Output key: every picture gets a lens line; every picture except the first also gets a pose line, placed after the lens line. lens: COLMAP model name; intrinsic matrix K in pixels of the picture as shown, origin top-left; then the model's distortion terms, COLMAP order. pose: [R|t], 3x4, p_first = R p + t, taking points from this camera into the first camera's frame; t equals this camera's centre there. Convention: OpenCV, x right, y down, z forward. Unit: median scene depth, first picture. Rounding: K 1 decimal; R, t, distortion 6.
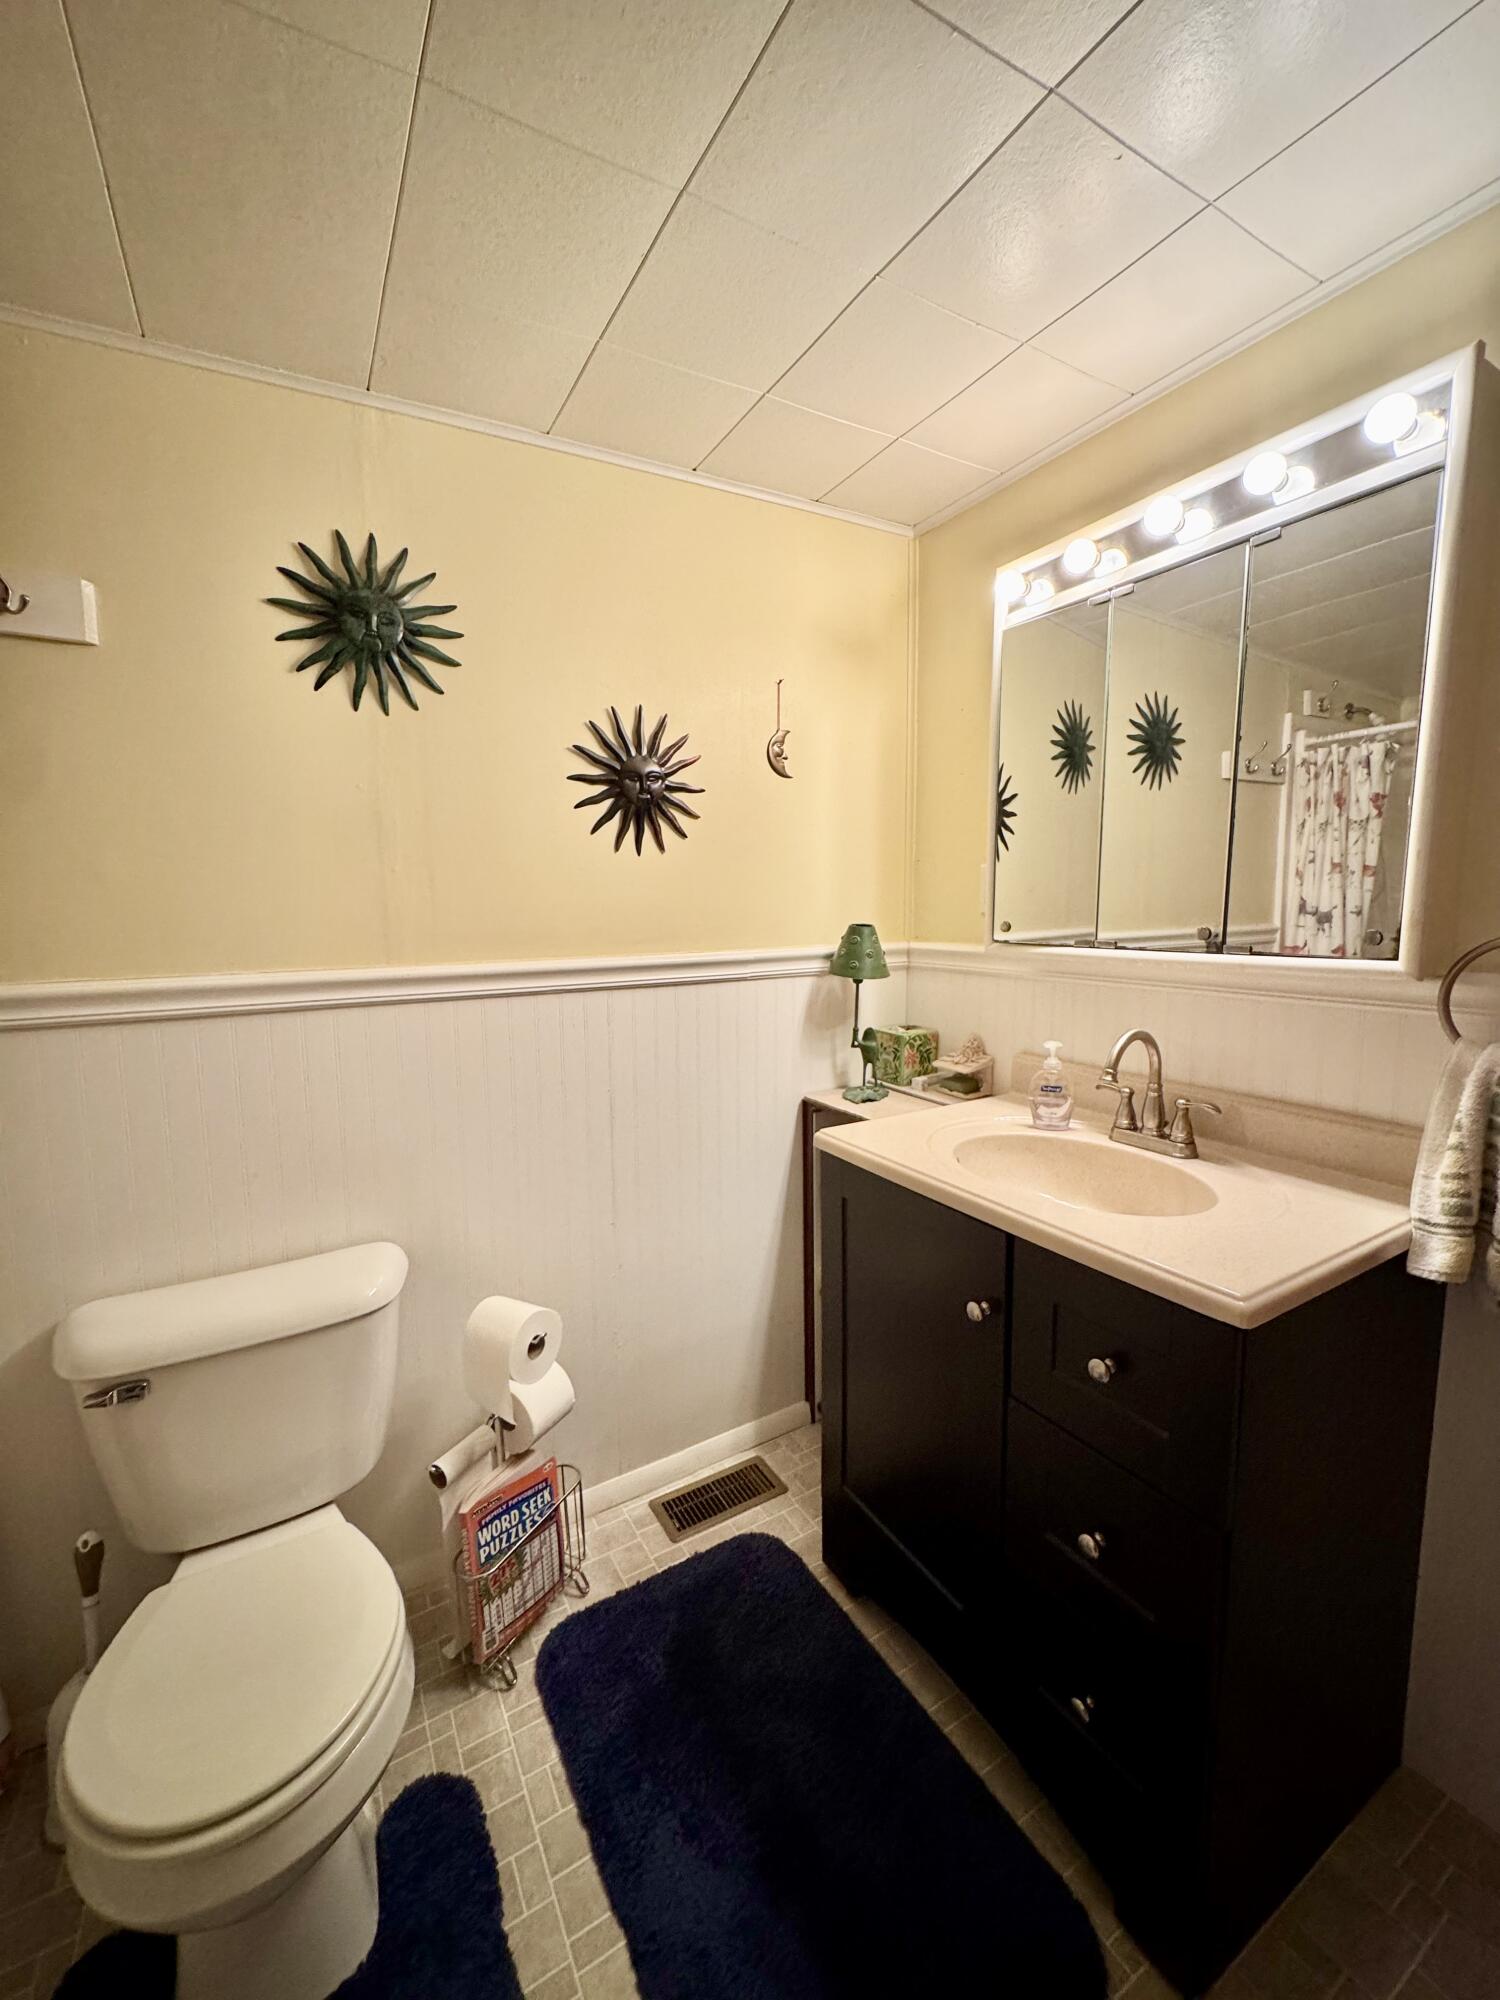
lens RADIAL K [[796.0, 0, 751.0], [0, 796.0, 997.2], [0, 0, 1]] dist [-0.003060, 0.000521]
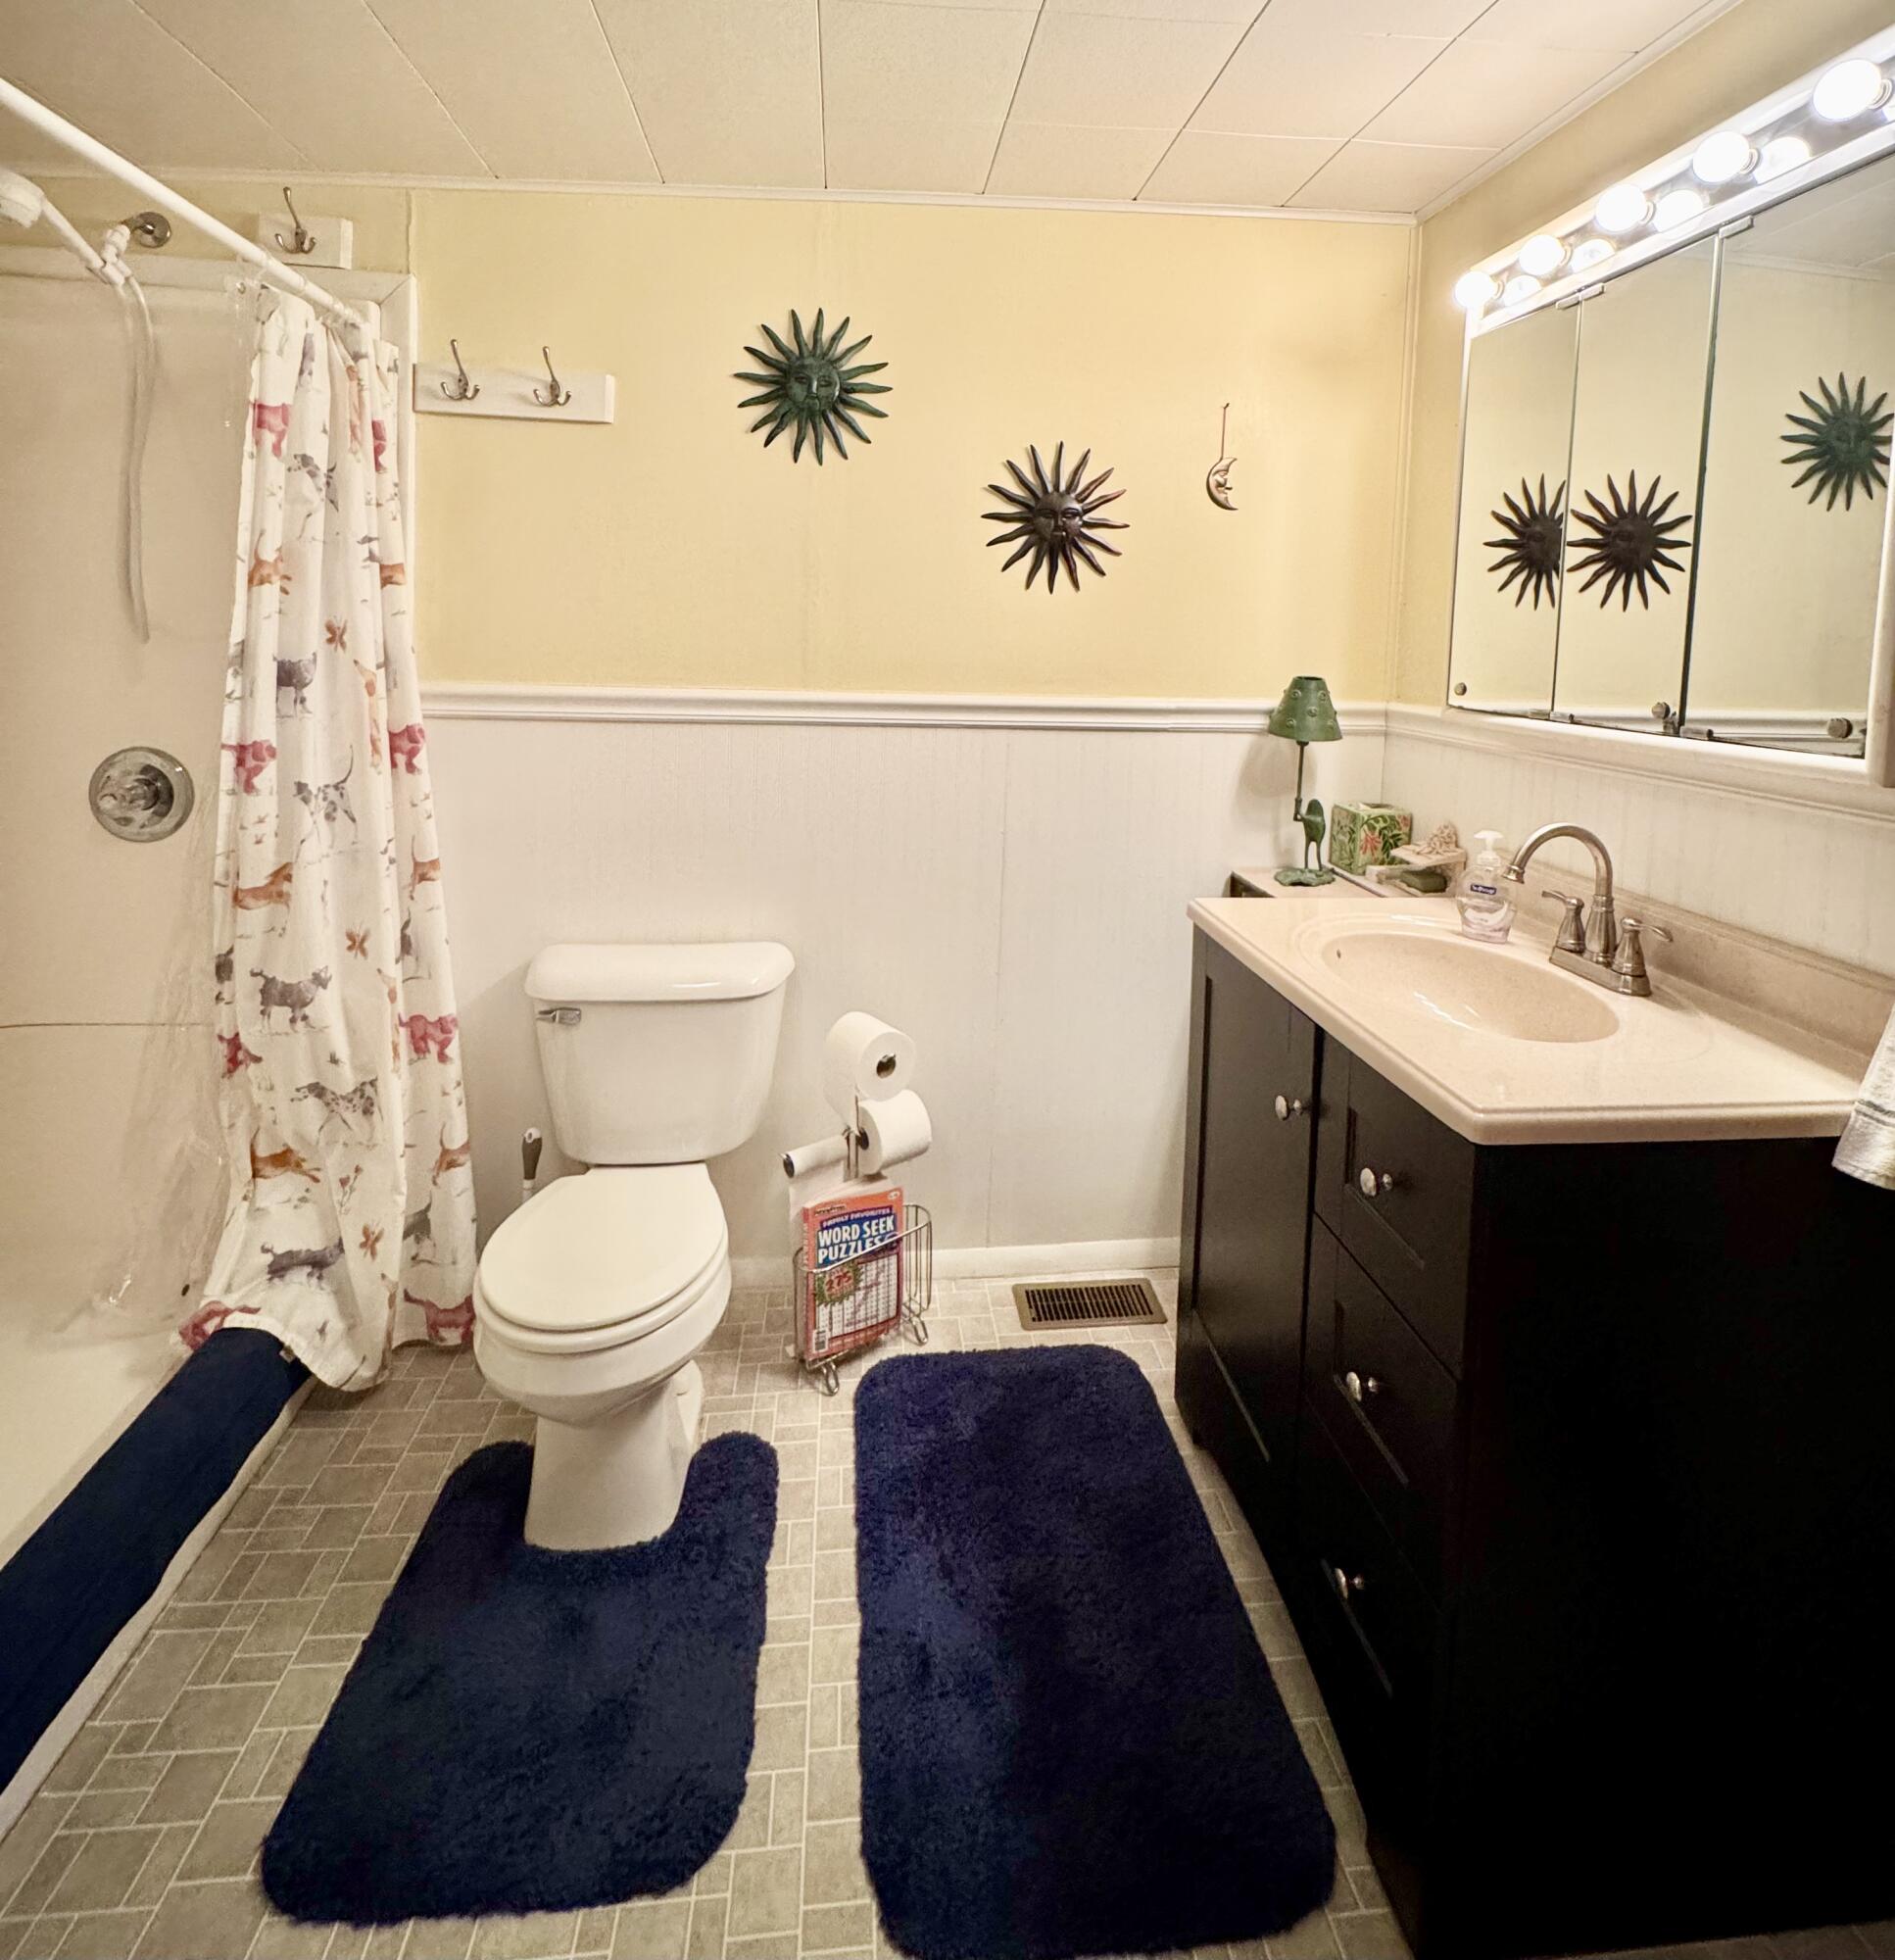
lens RADIAL K [[1006.3, 0, 950.7], [0, 1006.3, 692.5], [0, 0, 1]] dist [-0.002278, -0.000222]
pose [[0.910122, 0.062611, -0.409583, 0.309428], [-0.087989, 0.995176, -0.043392, 0.007555], [0.404890, 0.075531, 0.911240, -0.188766]]
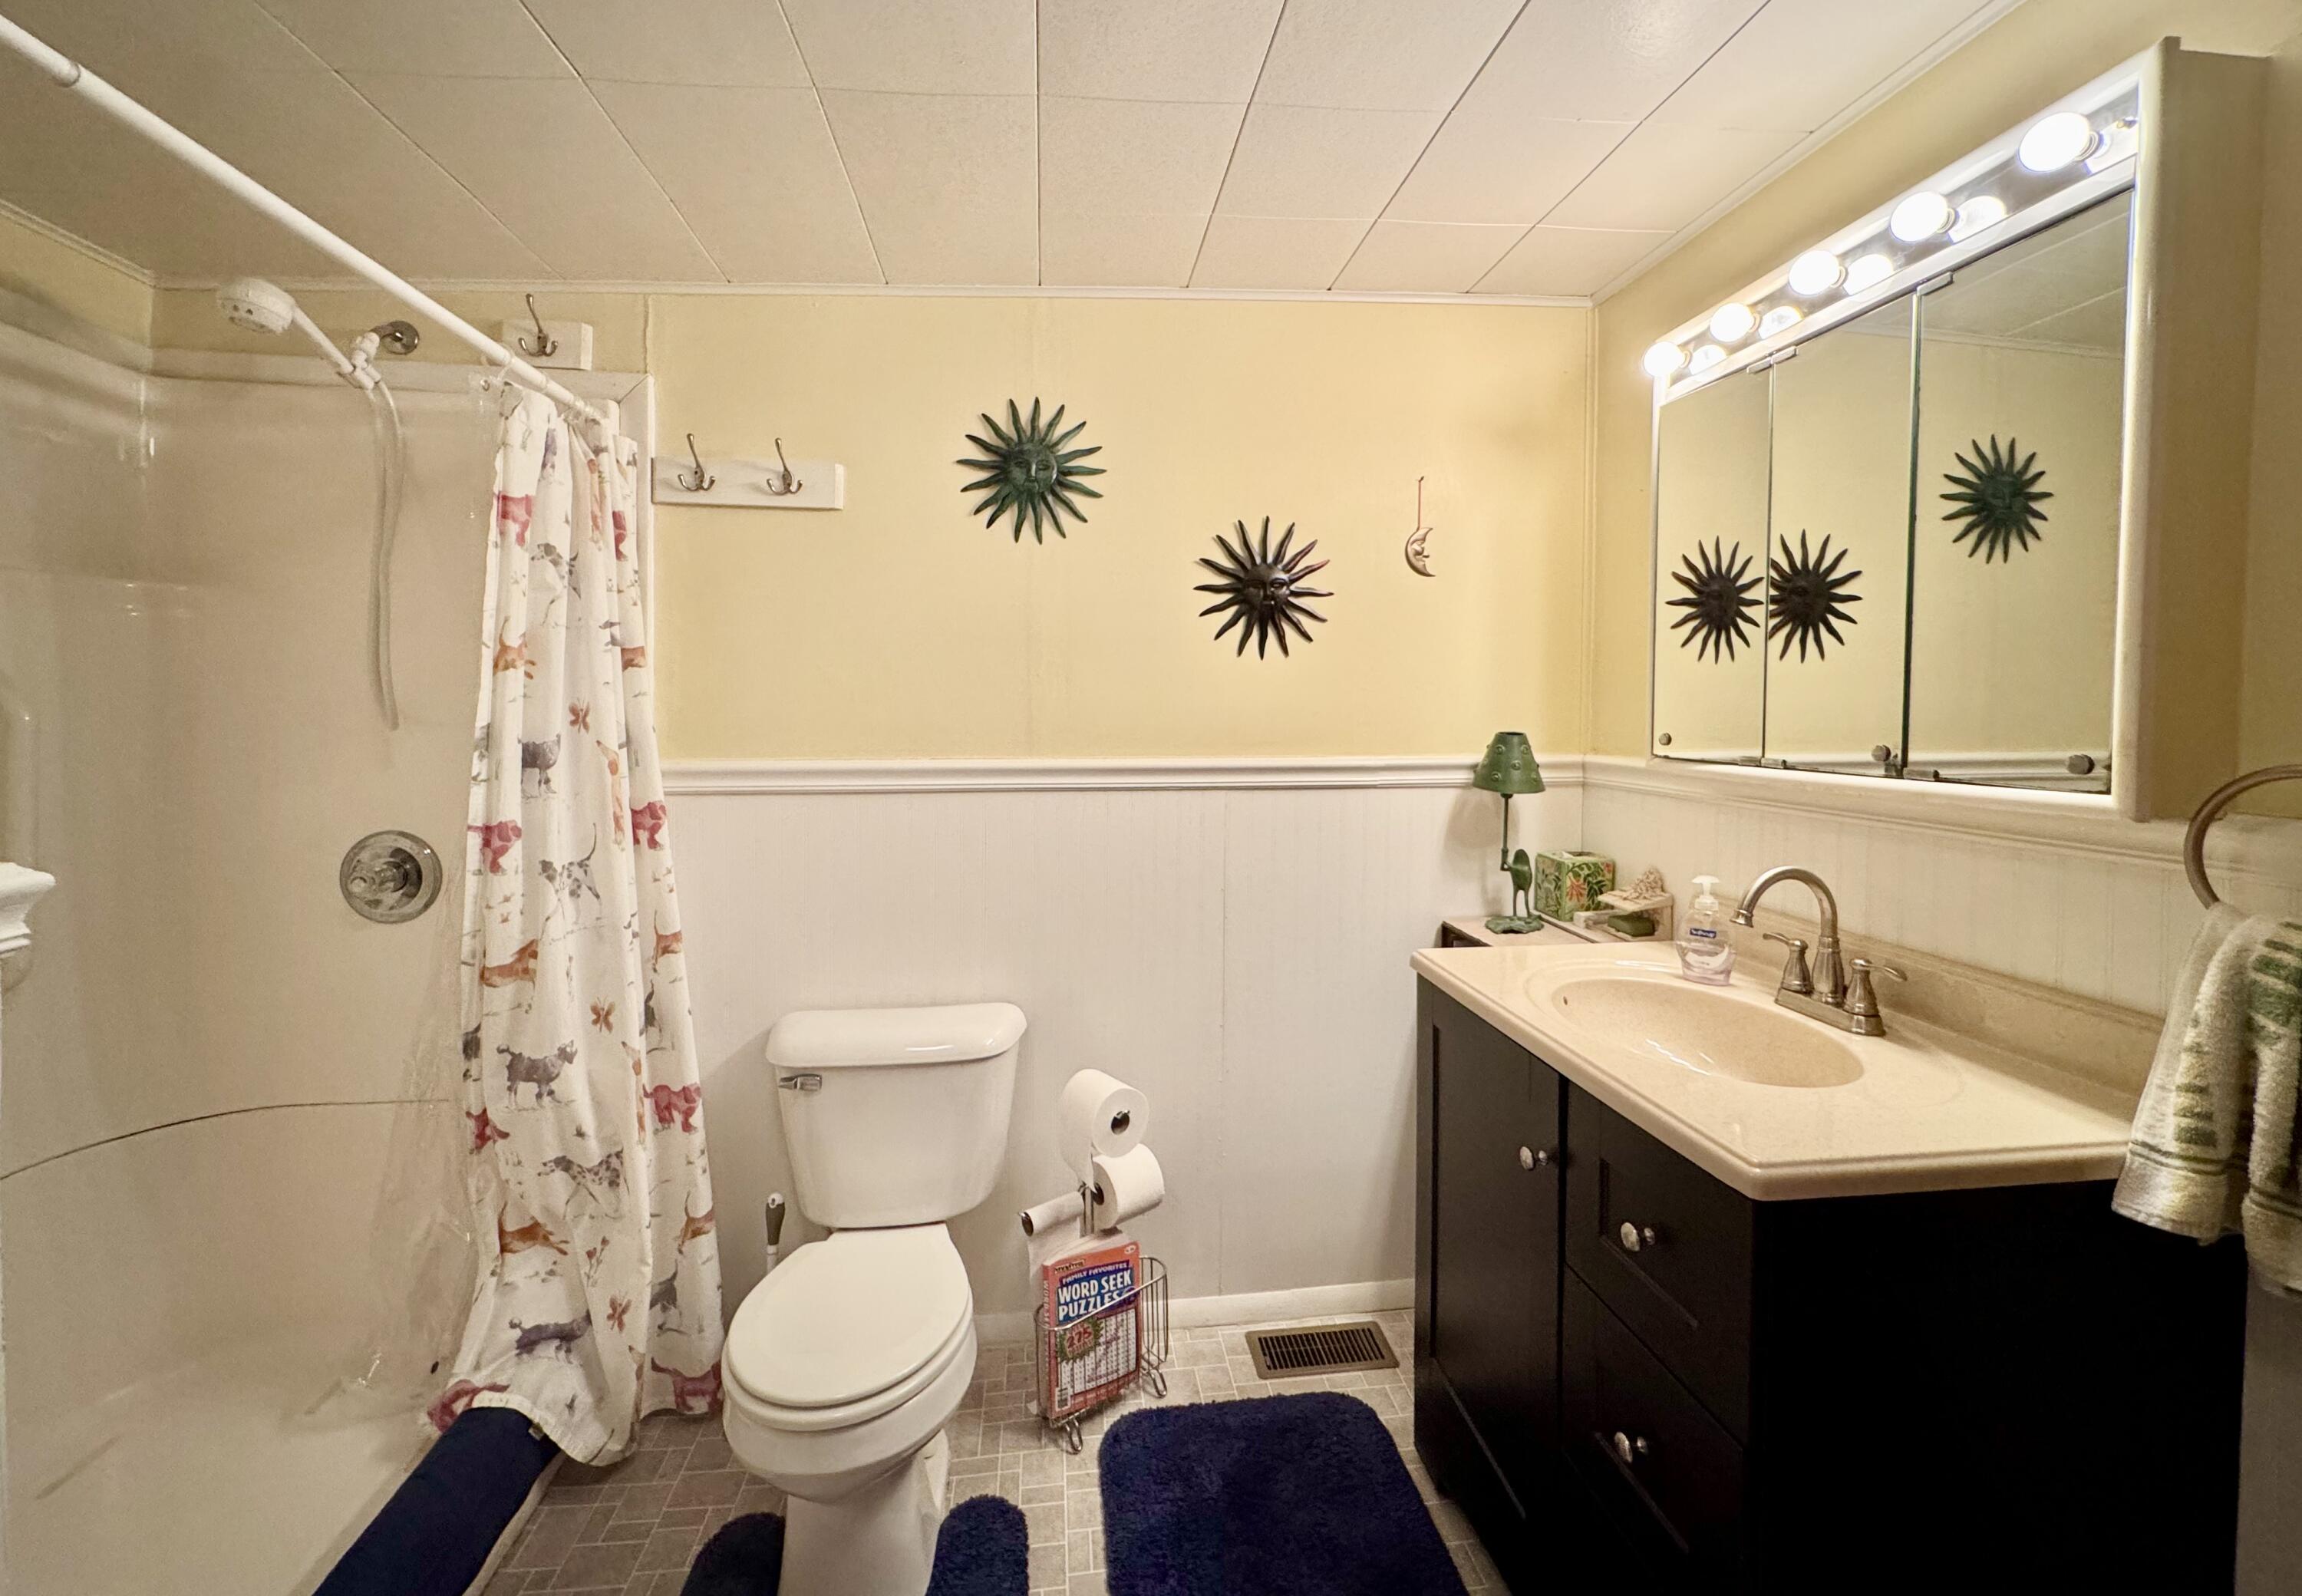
lens RADIAL K [[916.9, 0, 1147.3], [0, 916.9, 728.8], [0, 0, 1]] dist [-0.001564, -0.000742]
pose [[0.913830, 0.023785, -0.405400, 0.243873], [-0.060181, 0.995192, -0.077270, 0.011579], [0.401613, 0.095009, 0.910868, -0.143940]]
